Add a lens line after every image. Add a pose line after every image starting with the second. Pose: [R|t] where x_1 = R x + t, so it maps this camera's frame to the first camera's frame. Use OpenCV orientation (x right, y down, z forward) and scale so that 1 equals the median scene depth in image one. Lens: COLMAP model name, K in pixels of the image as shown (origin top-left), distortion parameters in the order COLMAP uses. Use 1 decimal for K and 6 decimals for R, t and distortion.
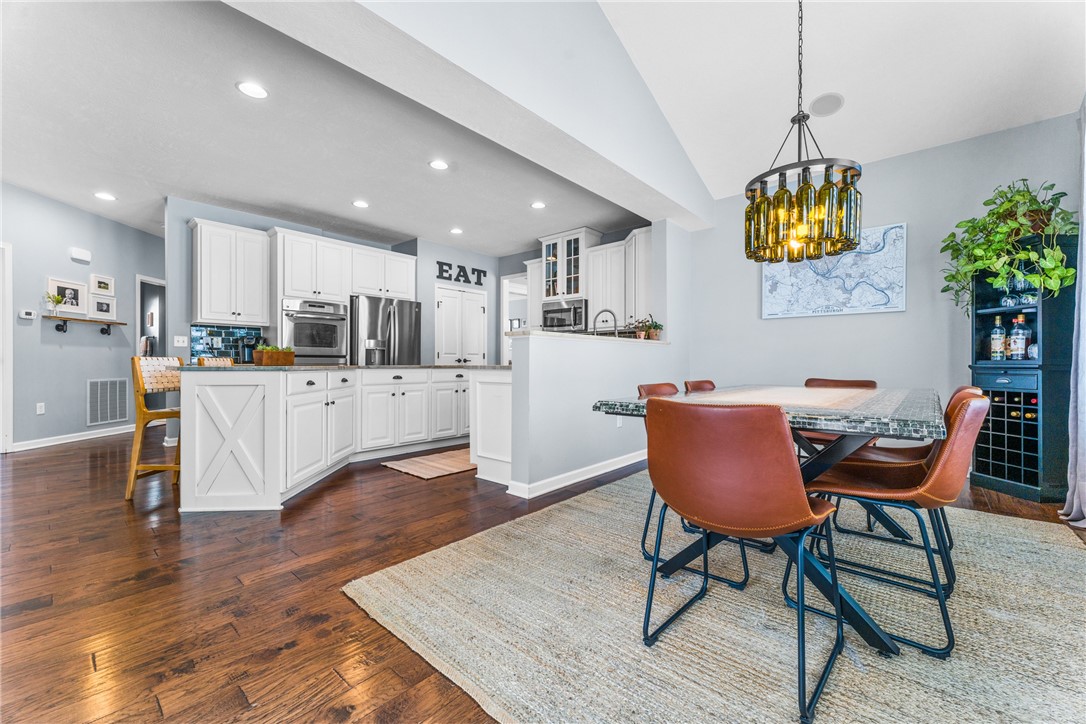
lens RADIAL K [[436.9, 0, 541.6], [0, 436.9, 361.1], [0, 0, 1]] dist [0.000787, -0.000109]
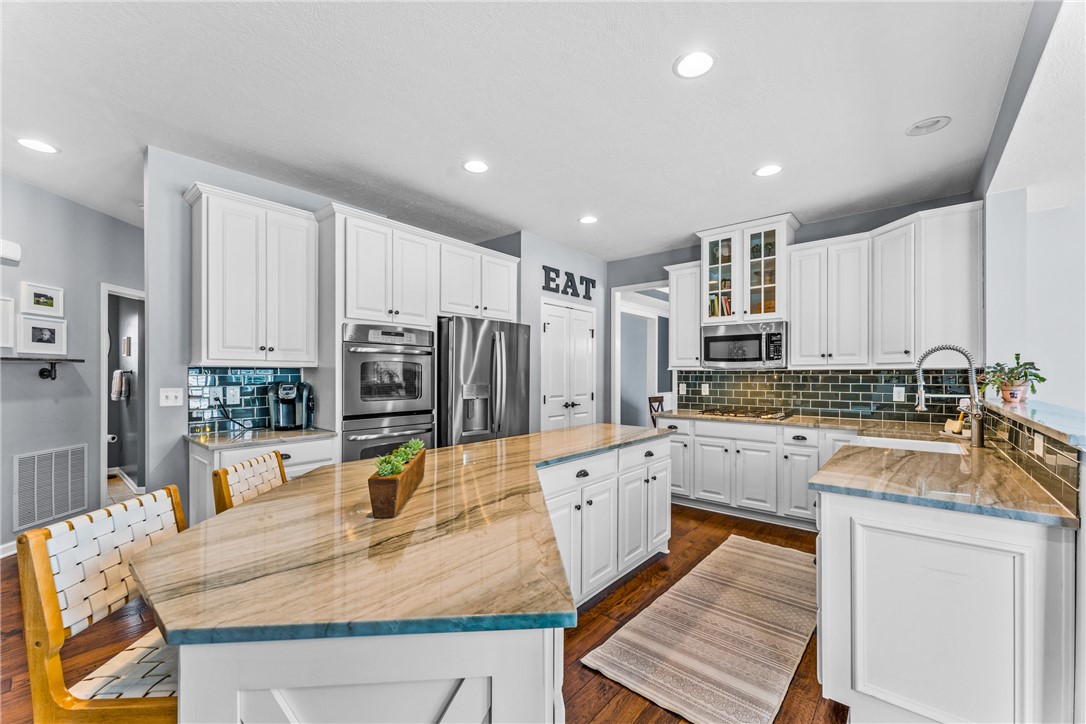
lens RADIAL K [[435.7, 0, 542.9], [0, 435.7, 372.4], [0, 0, 1]] dist [0.000841, 0.000008]
pose [[0.999806, -0.001227, 0.019678, -0.296741], [0.001261, 0.999998, -0.001694, -0.066040], [-0.019676, 0.001719, 0.999805, 0.355420]]
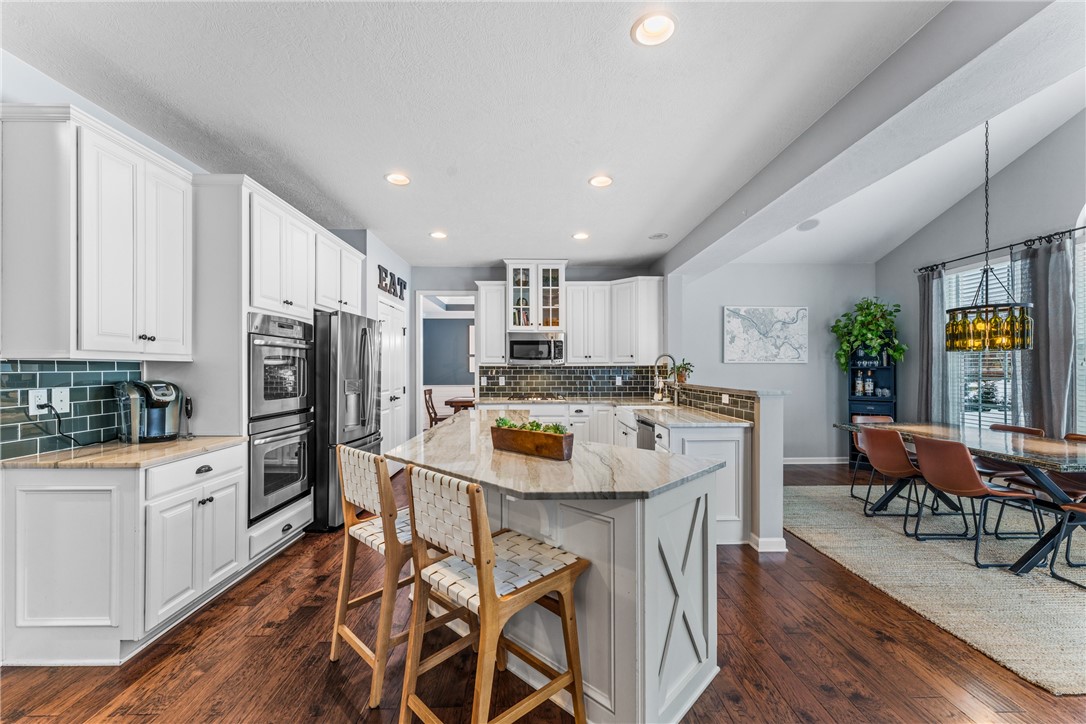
lens RADIAL K [[432.5, 0, 543.5], [0, 432.5, 368.7], [0, 0, 1]] dist [0.000901, -0.000282]
pose [[0.734239, -0.002757, 0.678885, -0.615432], [0.001776, 0.999996, 0.002140, -0.067009], [-0.678888, -0.000365, 0.734242, 0.335747]]
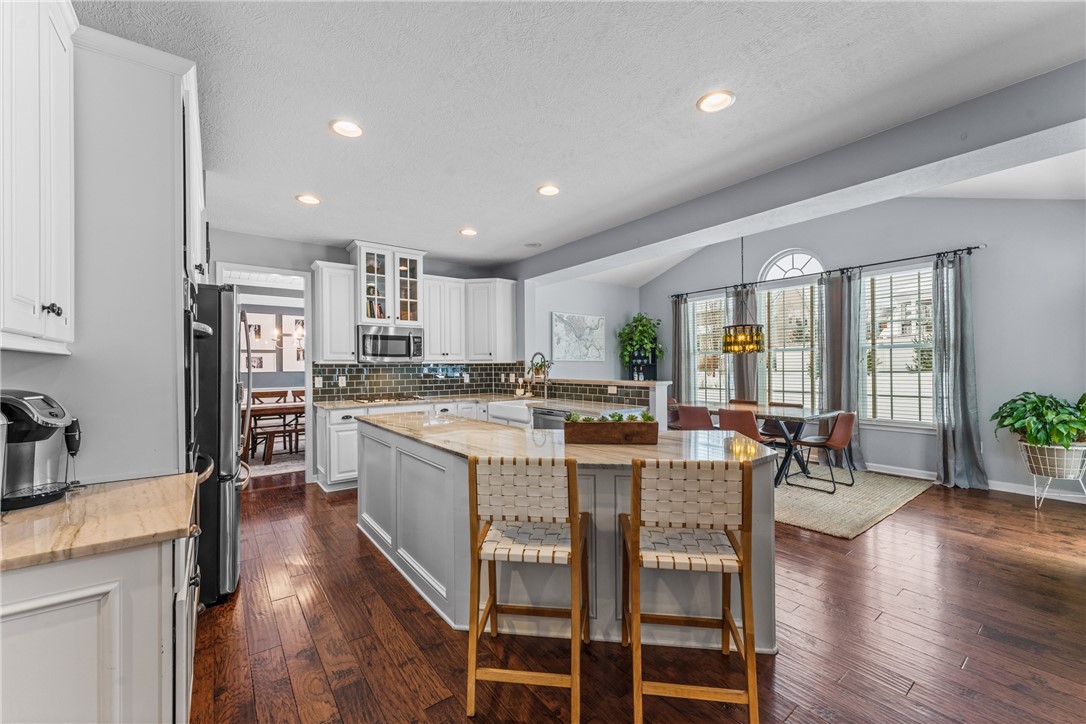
lens RADIAL K [[433.0, 0, 543.0], [0, 433.0, 363.9], [0, 0, 1]] dist [0.000978, -0.000012]
pose [[0.192375, 0.000919, 0.981321, -0.778079], [0.006402, 0.999977, -0.002191, -0.066709], [-0.981301, 0.006704, 0.192365, 0.598567]]
